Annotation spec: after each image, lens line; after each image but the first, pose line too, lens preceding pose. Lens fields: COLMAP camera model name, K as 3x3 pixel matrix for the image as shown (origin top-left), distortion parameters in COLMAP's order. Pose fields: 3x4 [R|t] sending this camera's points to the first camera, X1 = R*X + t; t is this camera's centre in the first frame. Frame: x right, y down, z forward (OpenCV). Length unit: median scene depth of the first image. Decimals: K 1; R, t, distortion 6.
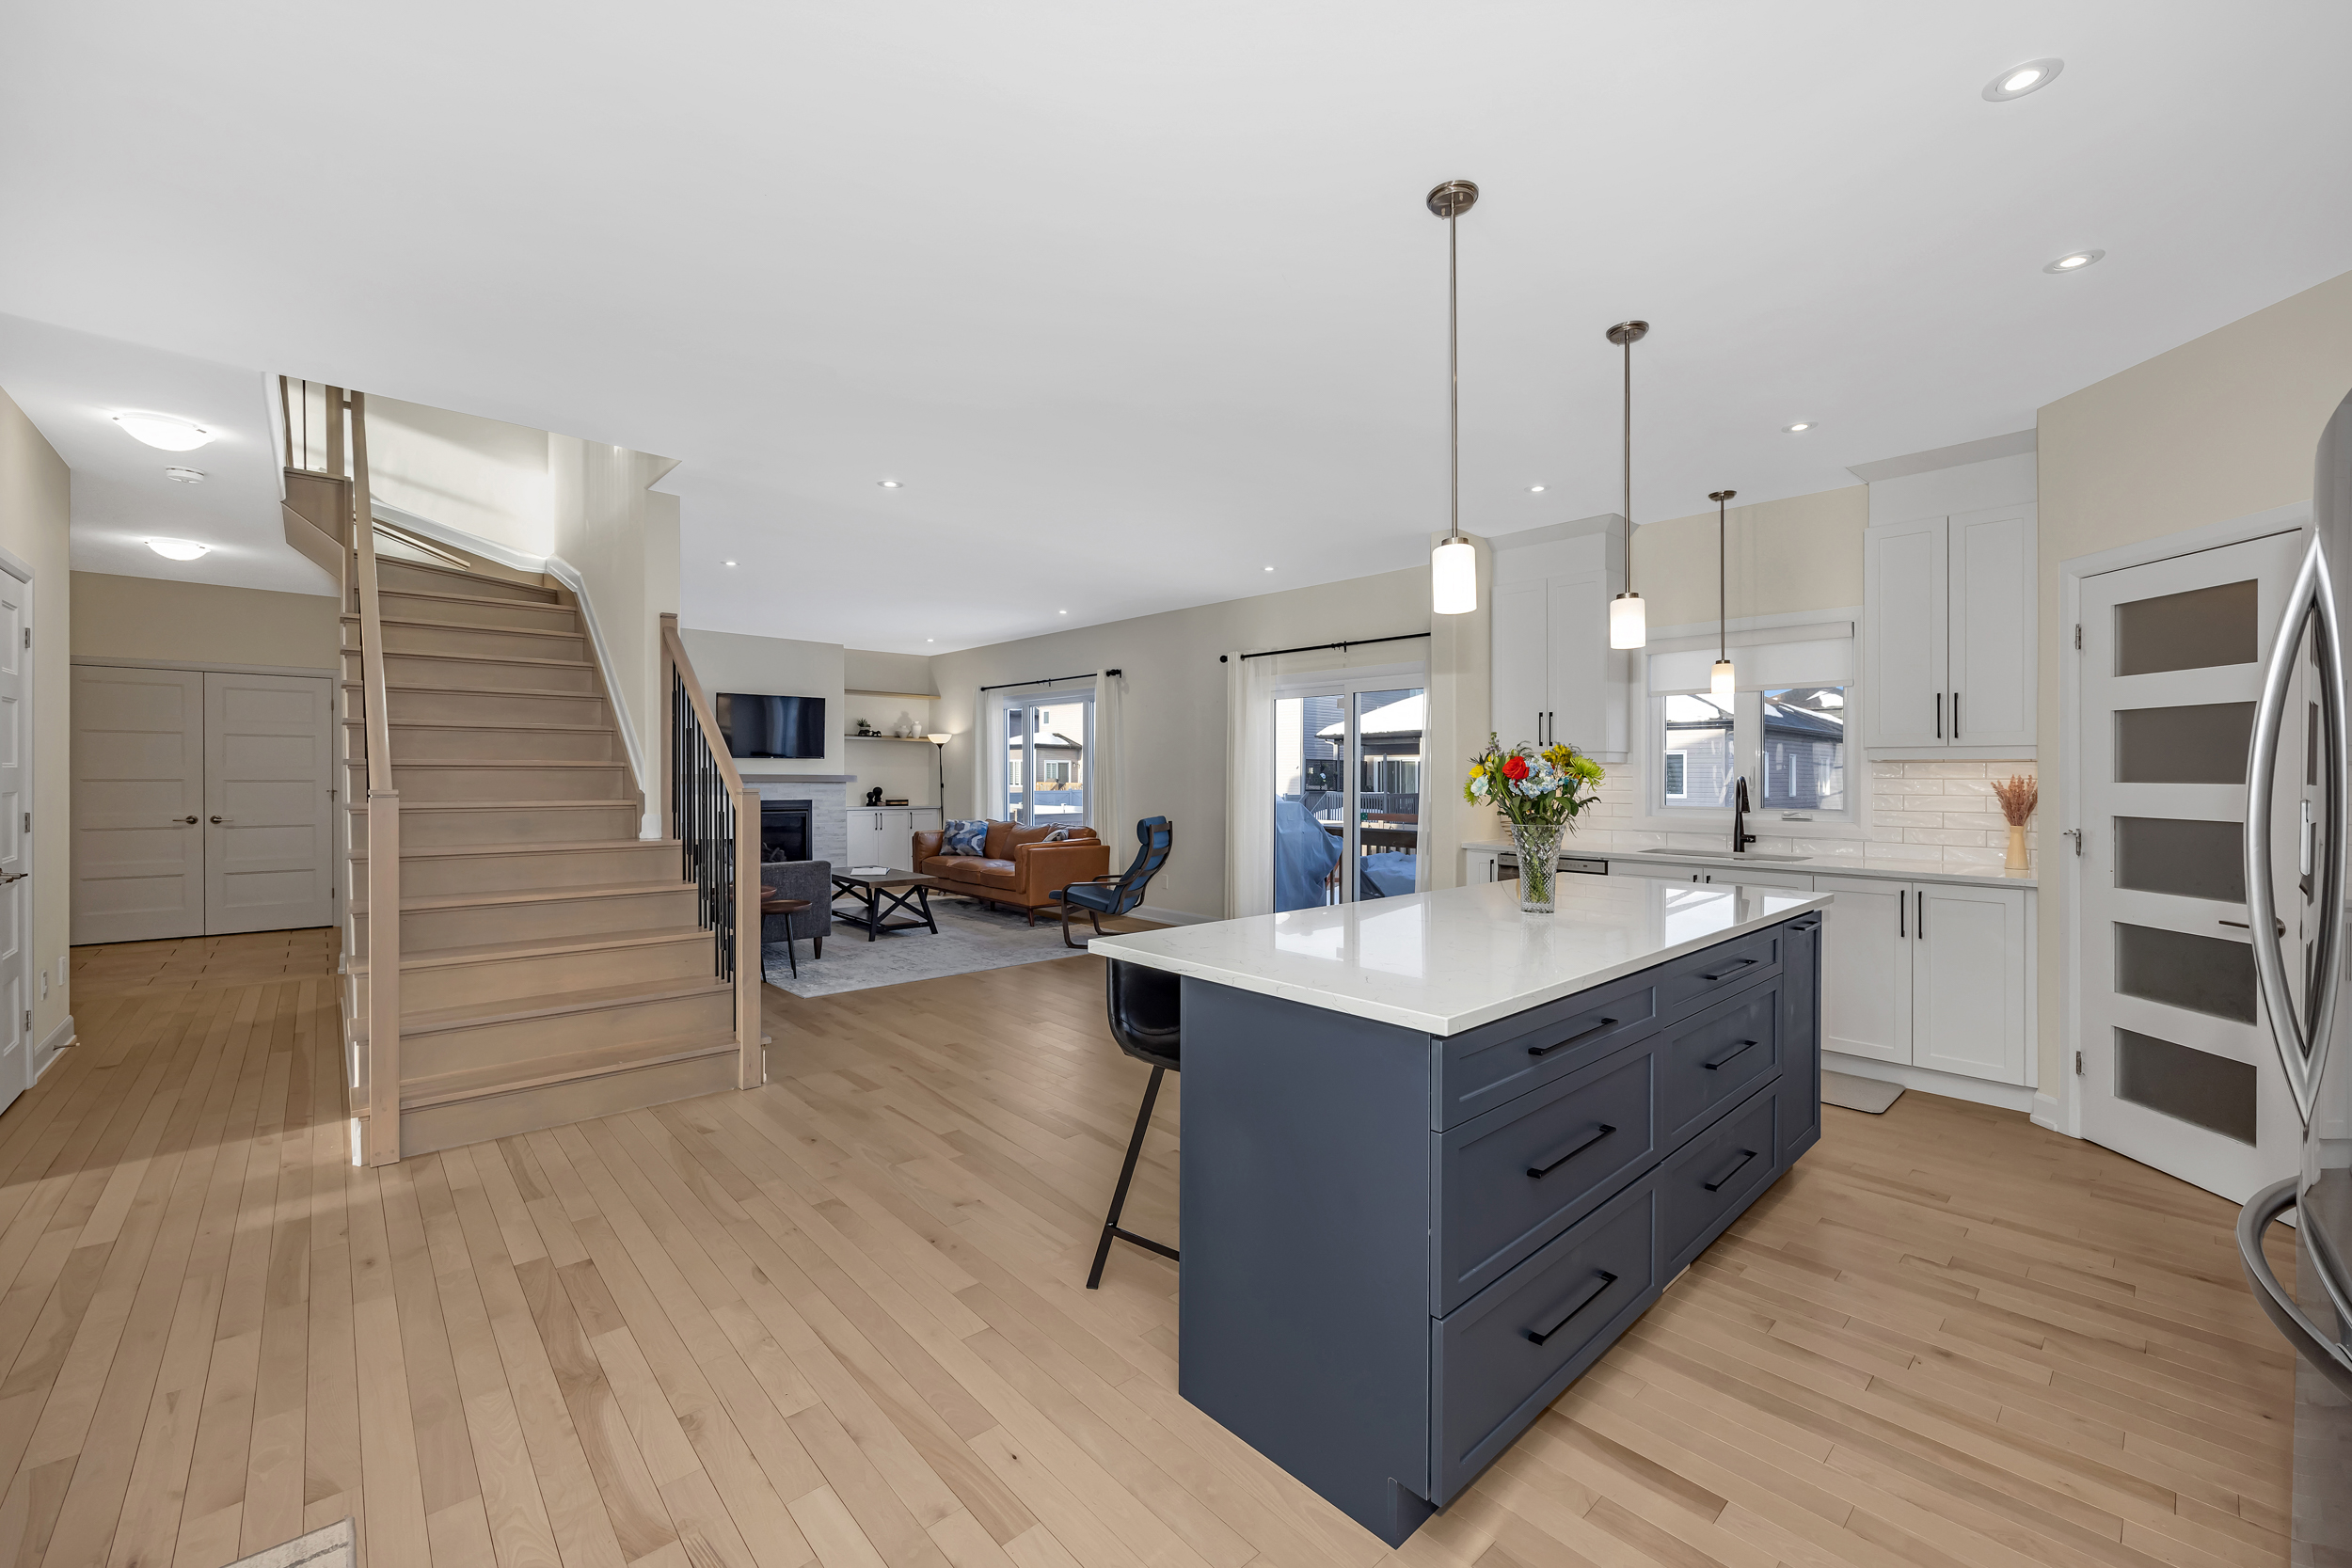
lens RADIAL K [[932.4, 0, 1185.9], [0, 932.4, 775.7], [0, 0, 1]] dist [-0.013121, -0.000173]
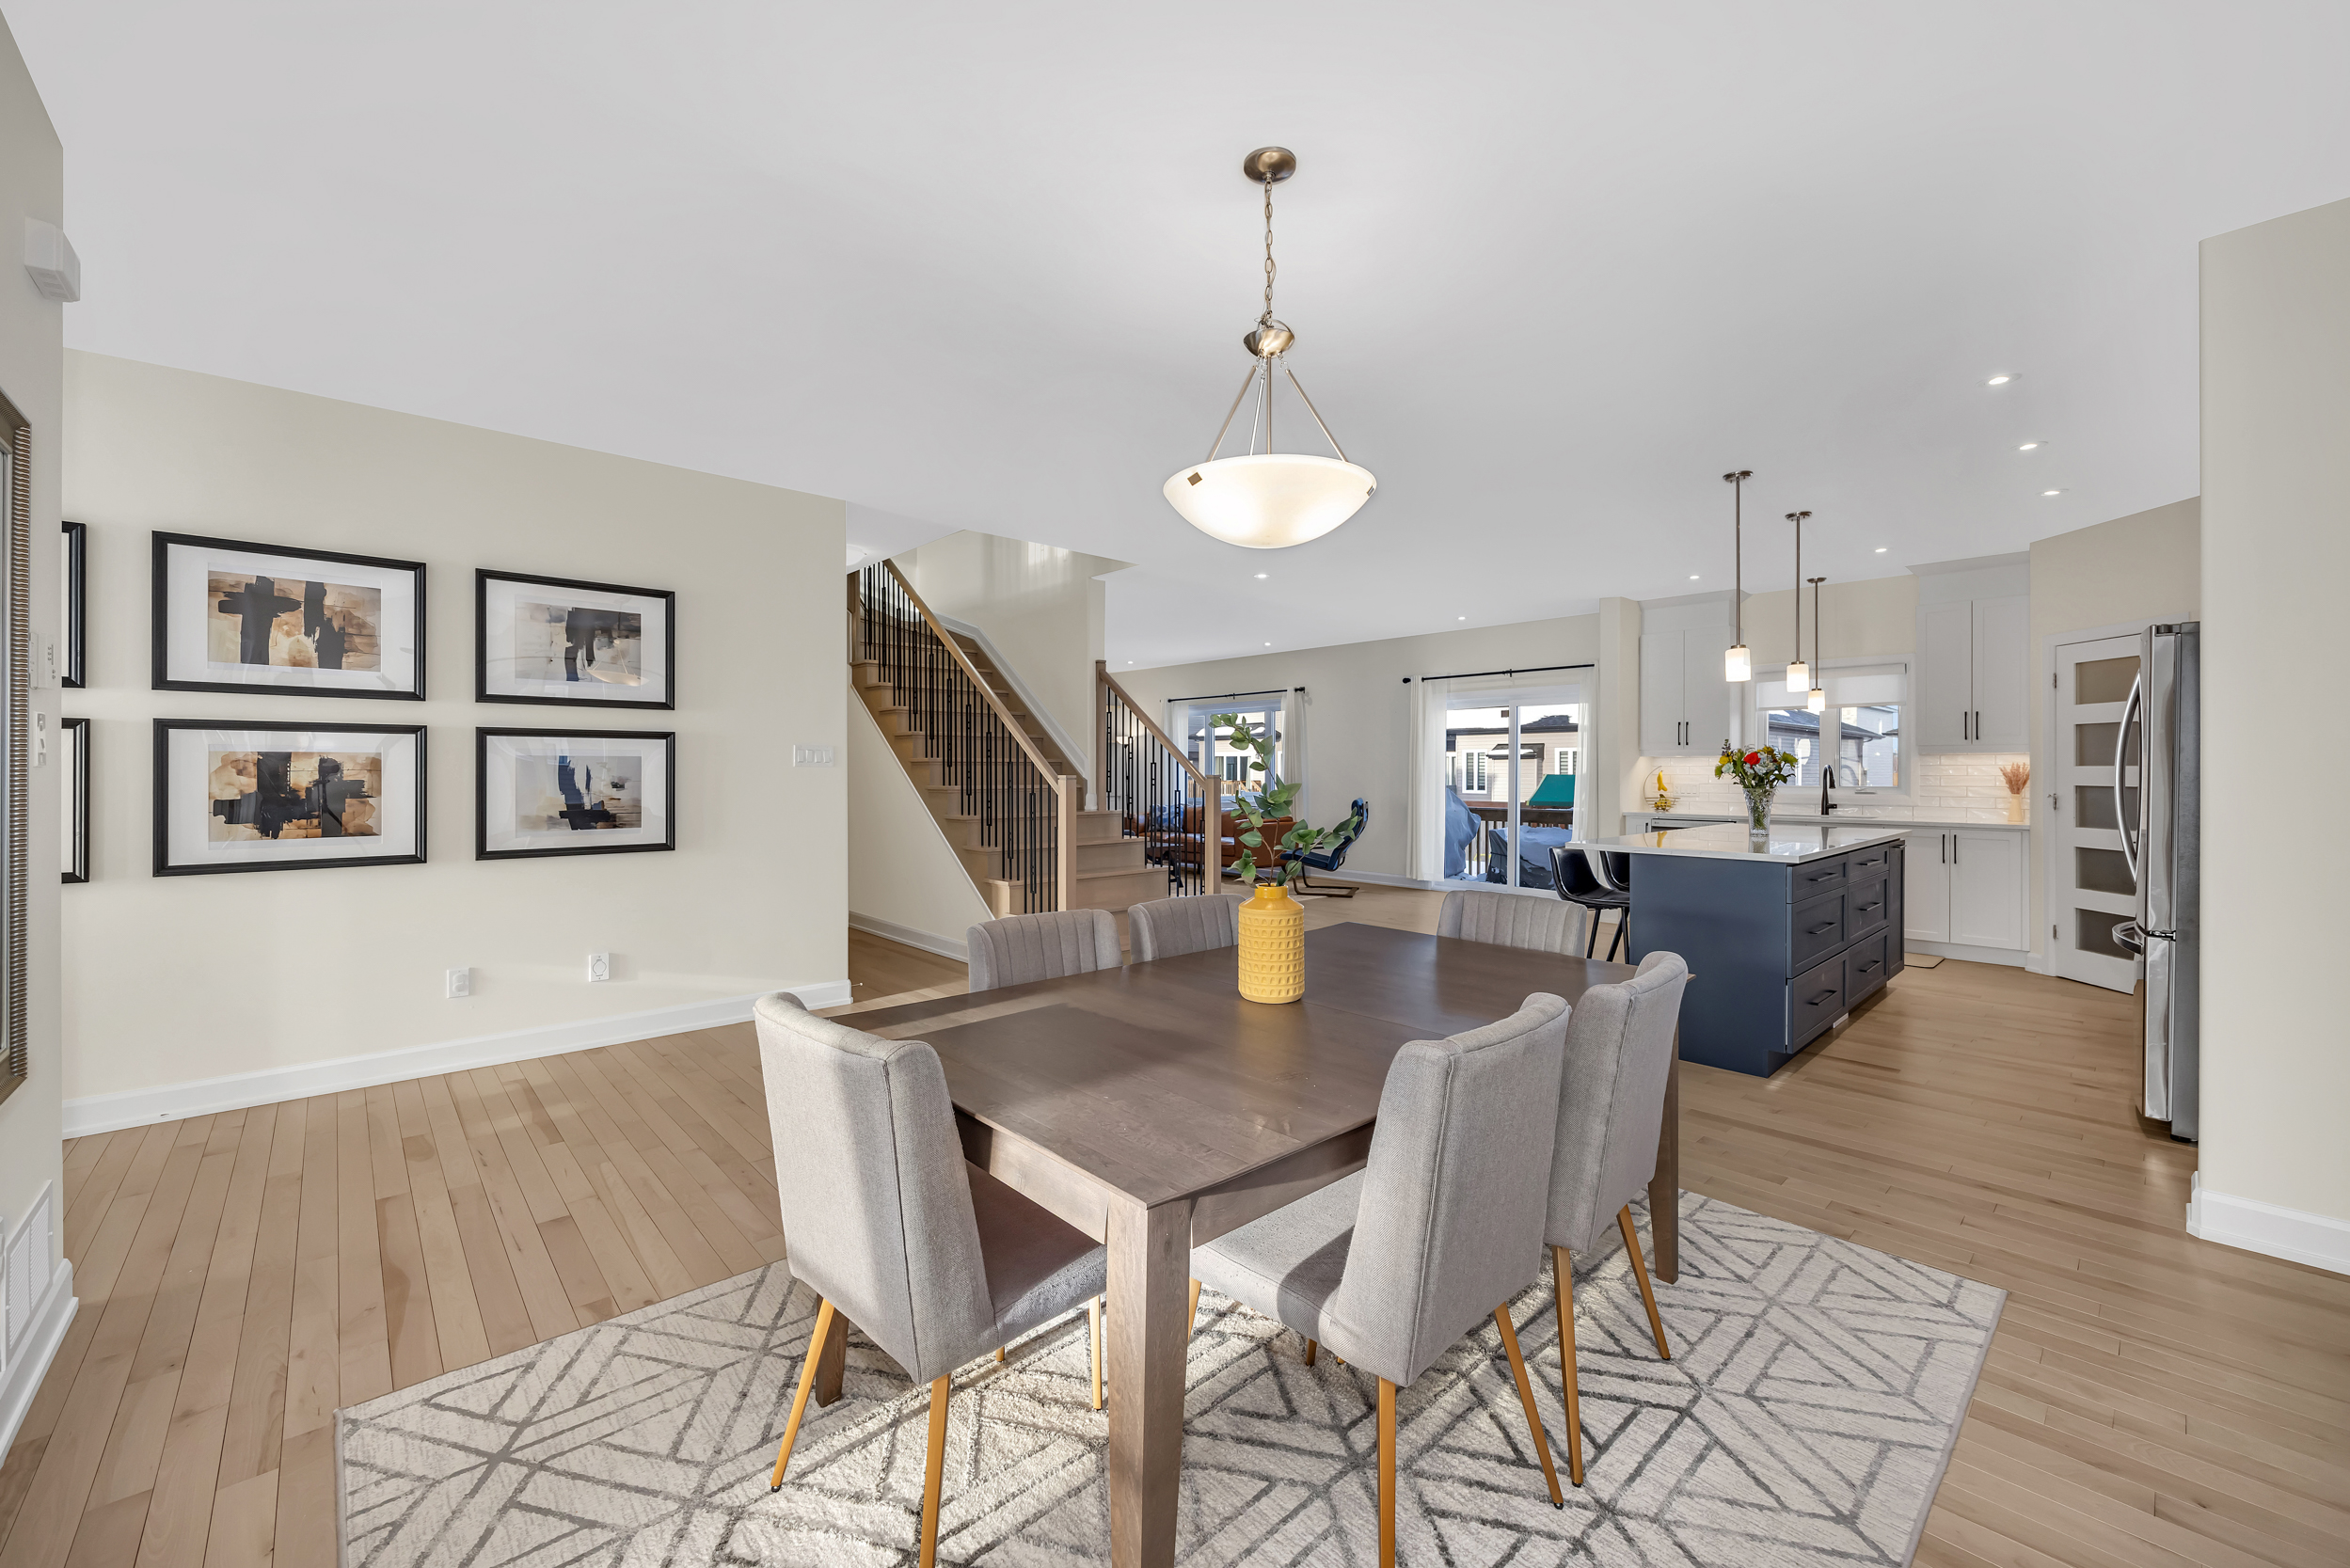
lens RADIAL K [[931.6, 0, 1125.5], [0, 931.6, 771.6], [0, 0, 1]] dist [-0.013121, -0.000173]
pose [[0.999363, -0.004786, -0.035365, -0.496435], [0.004780, 0.999989, -0.000242, 0.006851], [0.035365, 0.000072, 0.999374, -0.550166]]
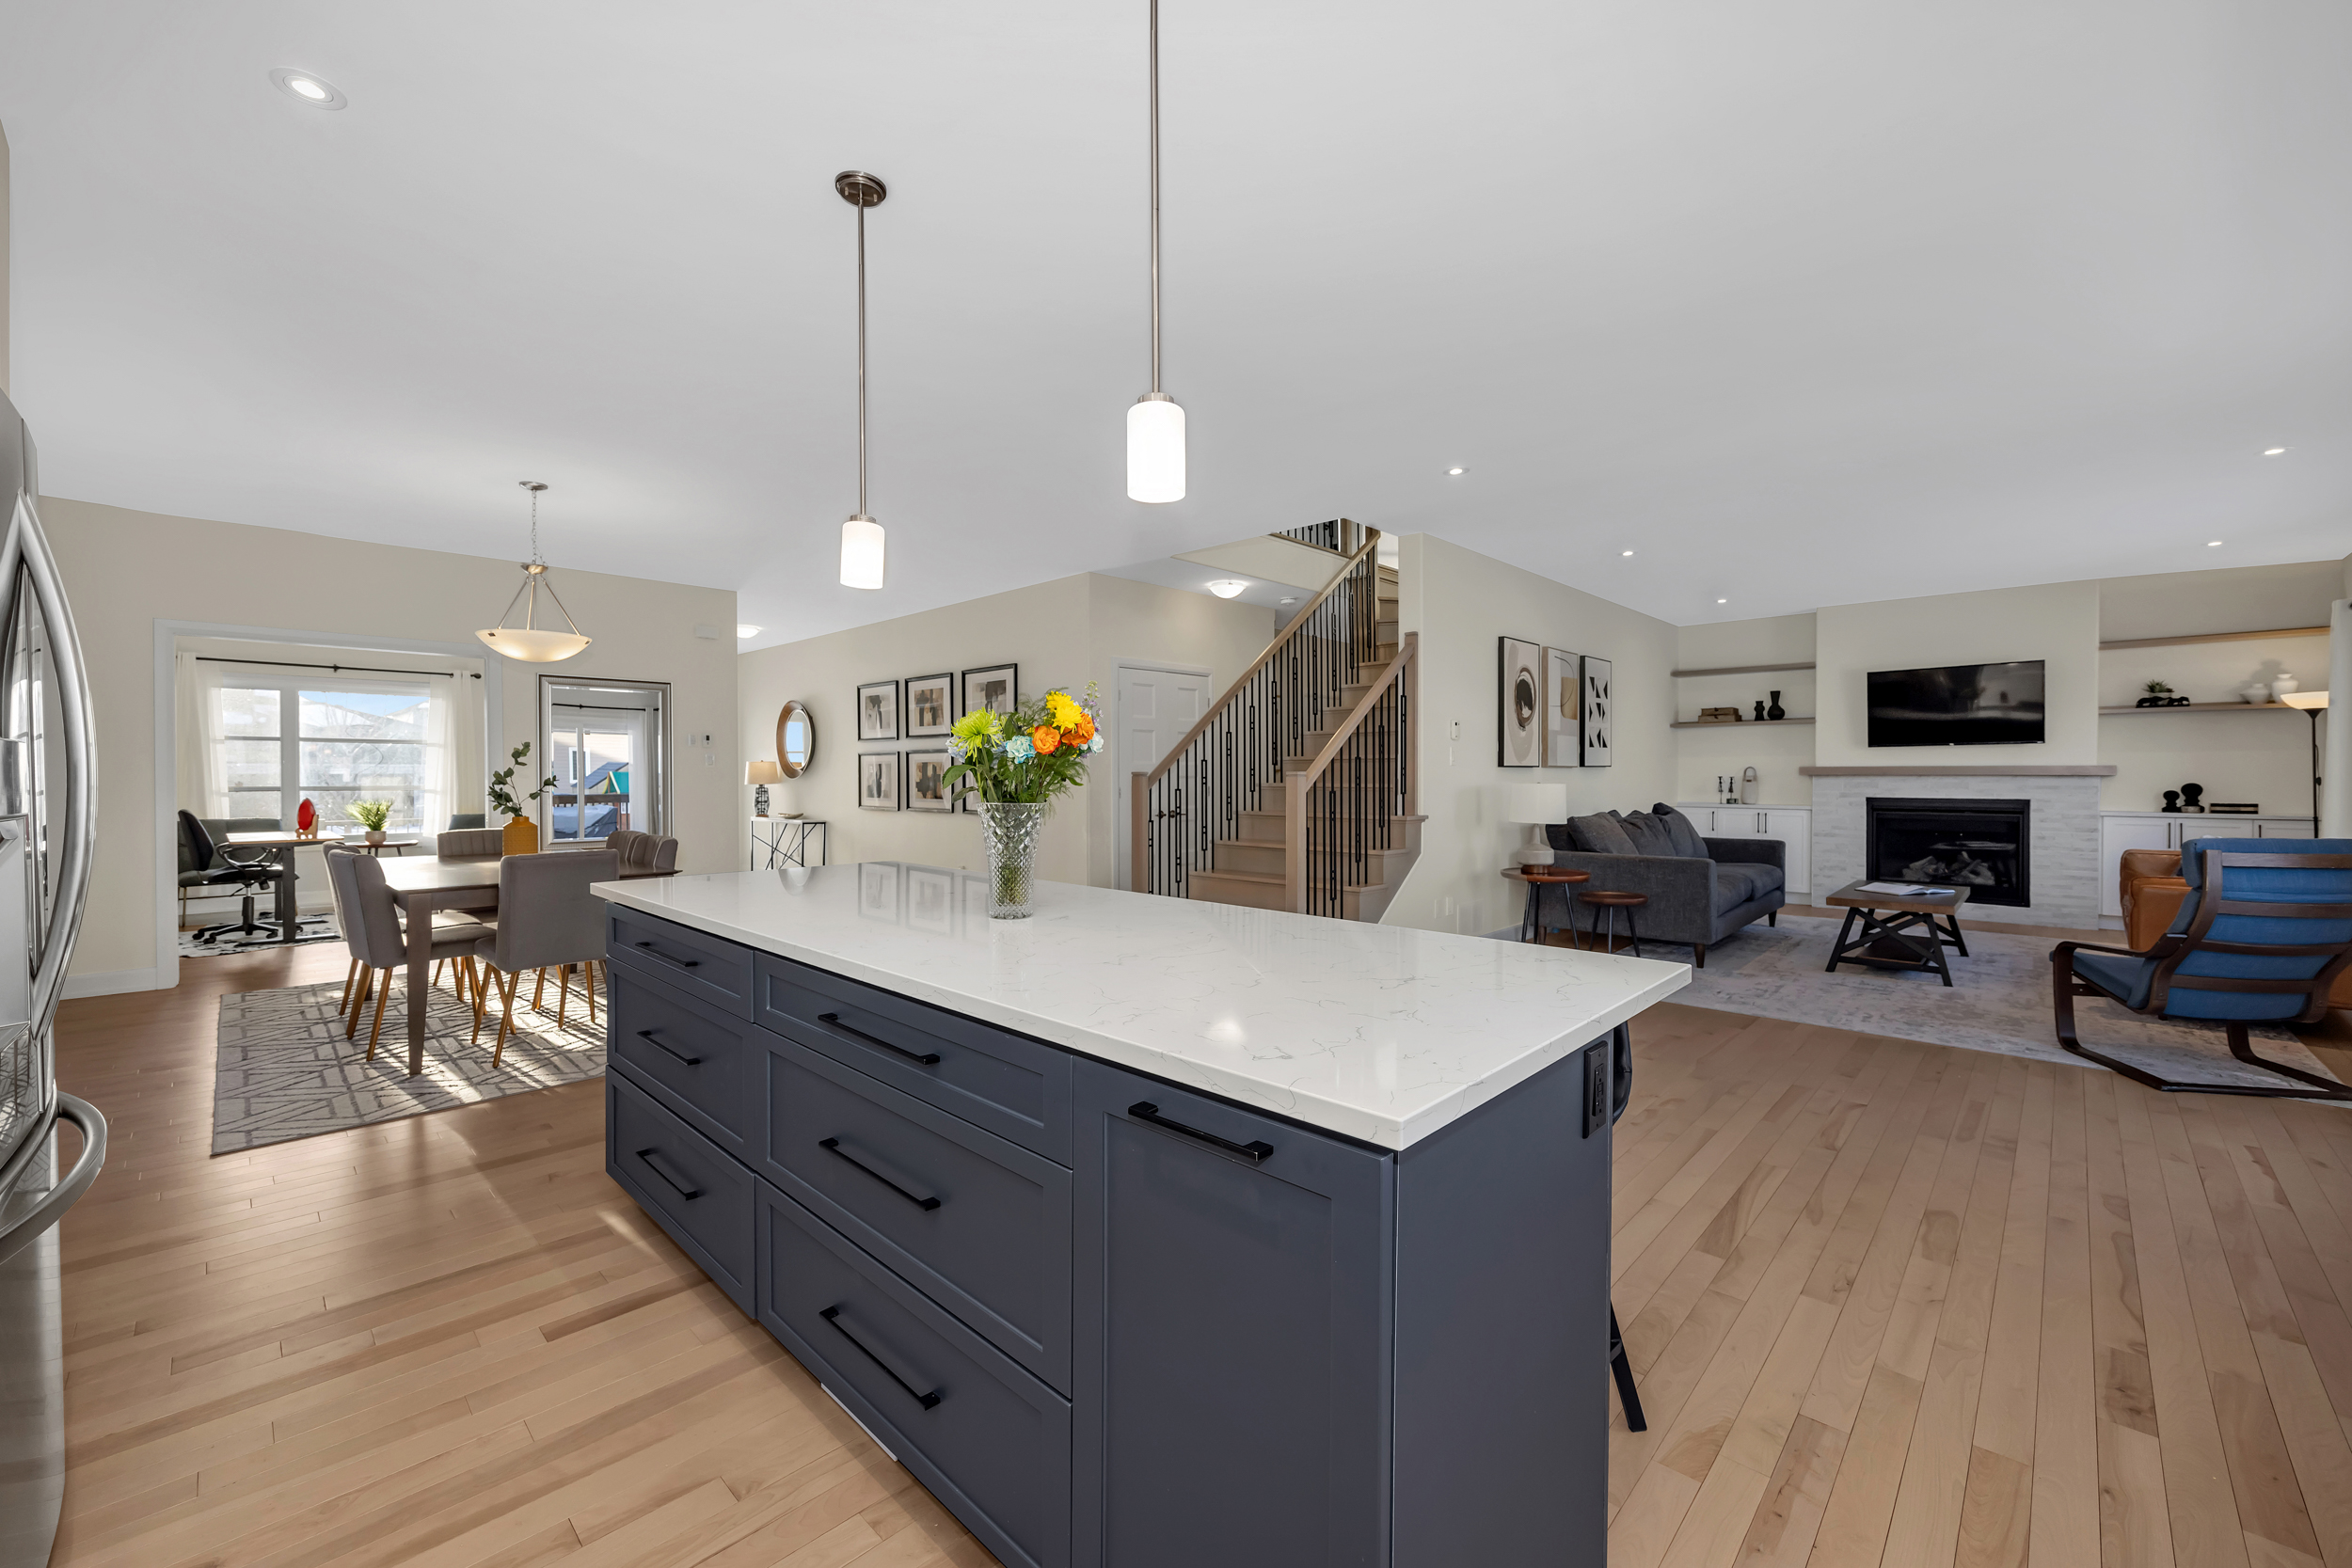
lens RADIAL K [[932.4, 0, 1186.4], [0, 932.4, 795.3], [0, 0, 1]] dist [-0.013121, -0.000173]
pose [[0.060960, 0.013345, -0.998051, 0.885456], [0.003118, 0.999903, 0.013561, 0.031637], [0.998135, -0.003938, 0.060912, 0.851925]]
